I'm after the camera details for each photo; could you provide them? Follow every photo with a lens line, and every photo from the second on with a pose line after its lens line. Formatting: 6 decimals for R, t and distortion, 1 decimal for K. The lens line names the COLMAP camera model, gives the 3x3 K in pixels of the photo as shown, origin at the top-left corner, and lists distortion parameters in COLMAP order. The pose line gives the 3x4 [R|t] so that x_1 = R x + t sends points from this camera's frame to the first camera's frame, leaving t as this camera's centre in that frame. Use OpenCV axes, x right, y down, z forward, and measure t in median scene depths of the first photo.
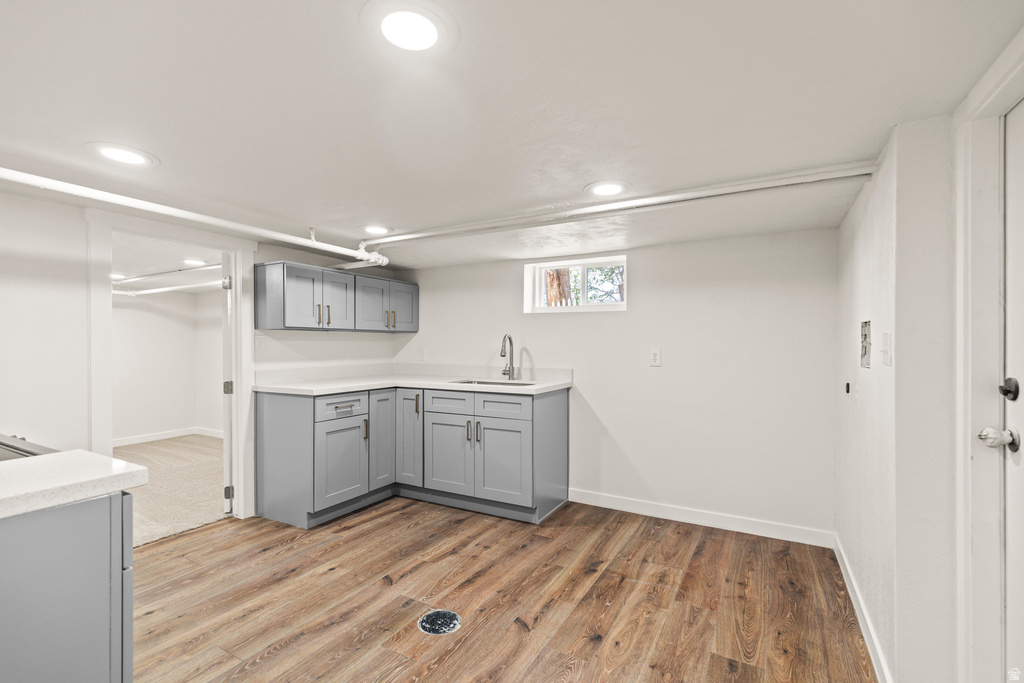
lens RADIAL K [[469.0, 0, 531.3], [0, 469.0, 339.9], [0, 0, 1]] dist [0.009948, -0.000576]
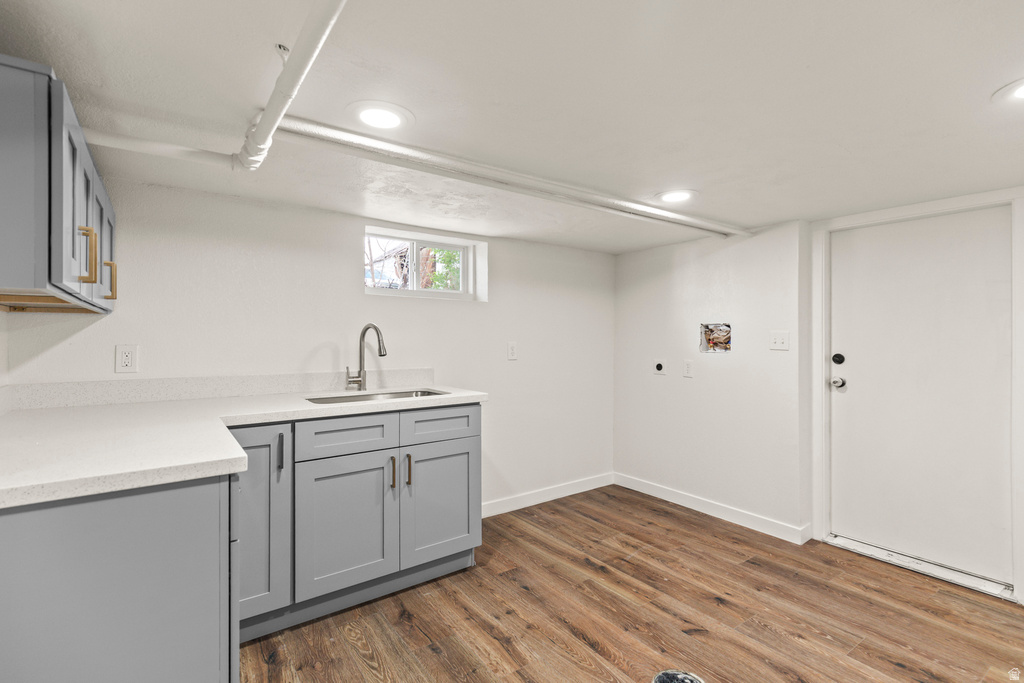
lens RADIAL K [[469.0, 0, 526.7], [0, 469.0, 334.1], [0, 0, 1]] dist [0.009948, -0.000576]
pose [[0.426567, 0.005065, 0.904442, -0.774877], [-0.010893, 0.999941, -0.000462, 0.001655], [-0.904390, -0.009654, 0.426597, 0.676798]]
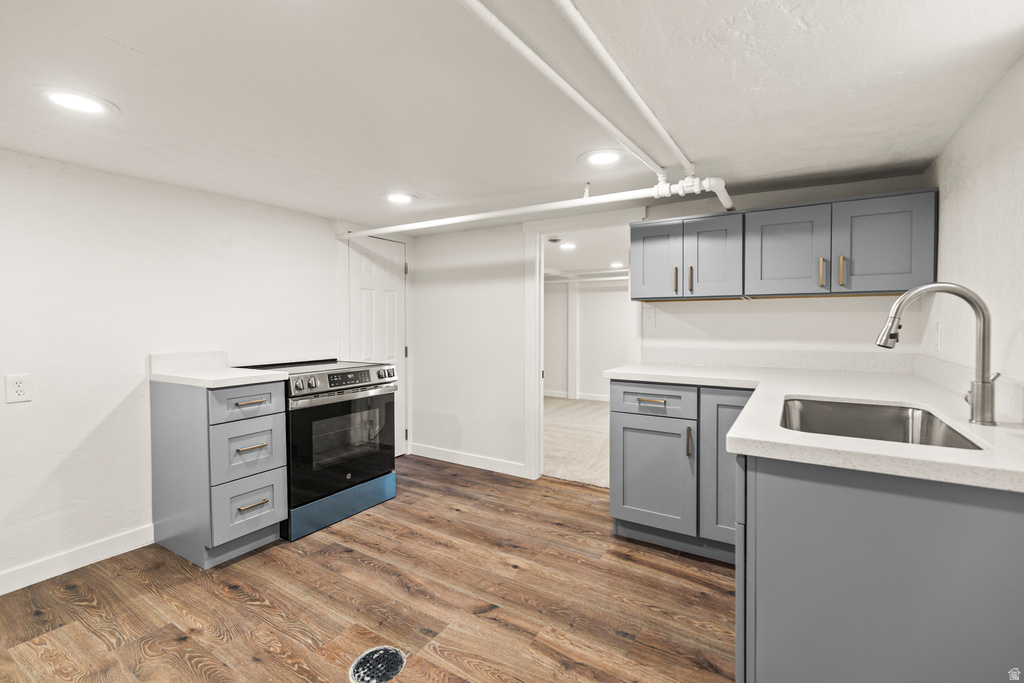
lens RADIAL K [[469.0, 0, 498.3], [0, 469.0, 330.8], [0, 0, 1]] dist [0.009948, -0.000576]
pose [[-0.094248, 0.019639, -0.995355, 0.427485], [0.010477, 0.999770, 0.018734, 0.015769], [0.995494, -0.008663, -0.094432, 0.964633]]
